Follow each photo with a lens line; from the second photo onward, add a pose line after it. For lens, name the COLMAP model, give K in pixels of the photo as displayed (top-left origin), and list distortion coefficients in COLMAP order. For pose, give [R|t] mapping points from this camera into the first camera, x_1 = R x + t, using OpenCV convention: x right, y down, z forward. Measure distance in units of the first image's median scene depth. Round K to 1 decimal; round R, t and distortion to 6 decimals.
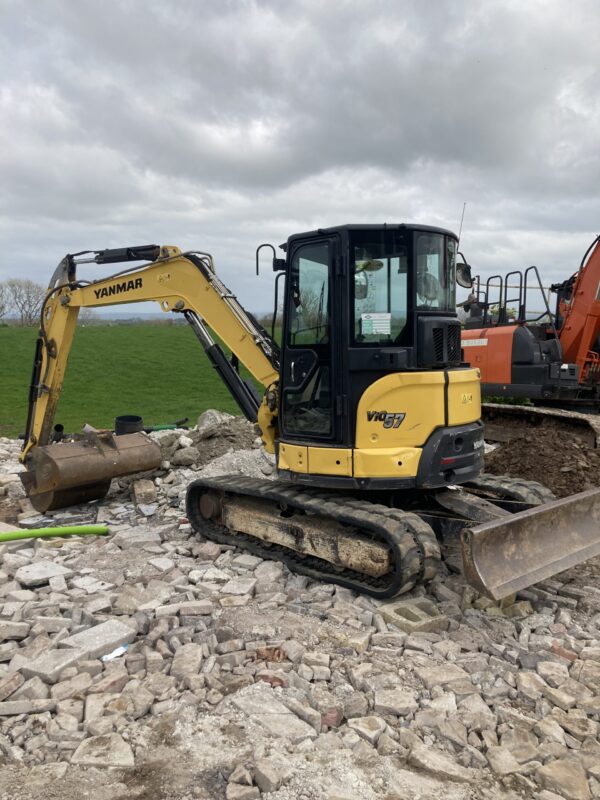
lens RADIAL K [[642.5, 0, 300.0], [0, 642.5, 400.0], [0, 0, 1]] dist [0.037014, -0.000100]
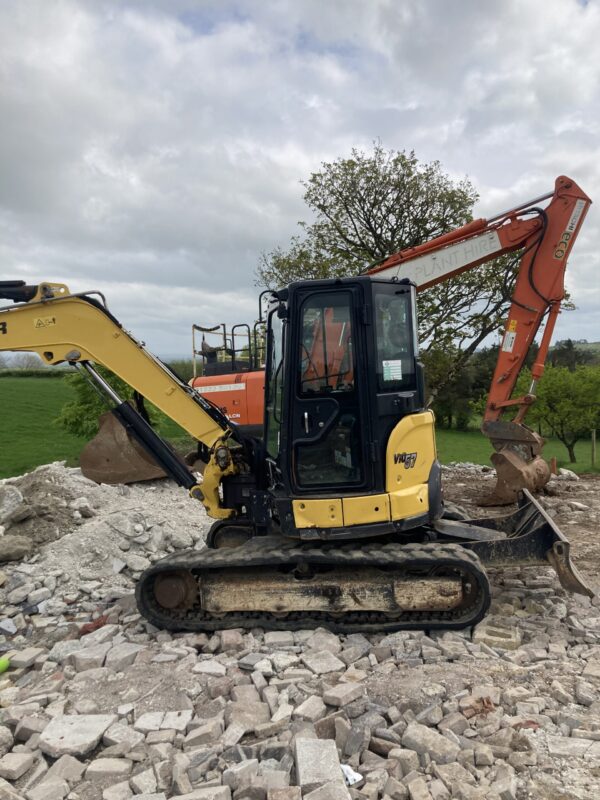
lens RADIAL K [[648.8, 0, 300.0], [0, 648.8, 400.0], [0, 0, 1]] dist [0.007138, 0.005046]
pose [[0.791705, -0.058408, 0.608105, -0.623376], [0.101587, 0.994147, -0.036771, -0.045109], [-0.602398, 0.090887, 0.793005, 0.252055]]
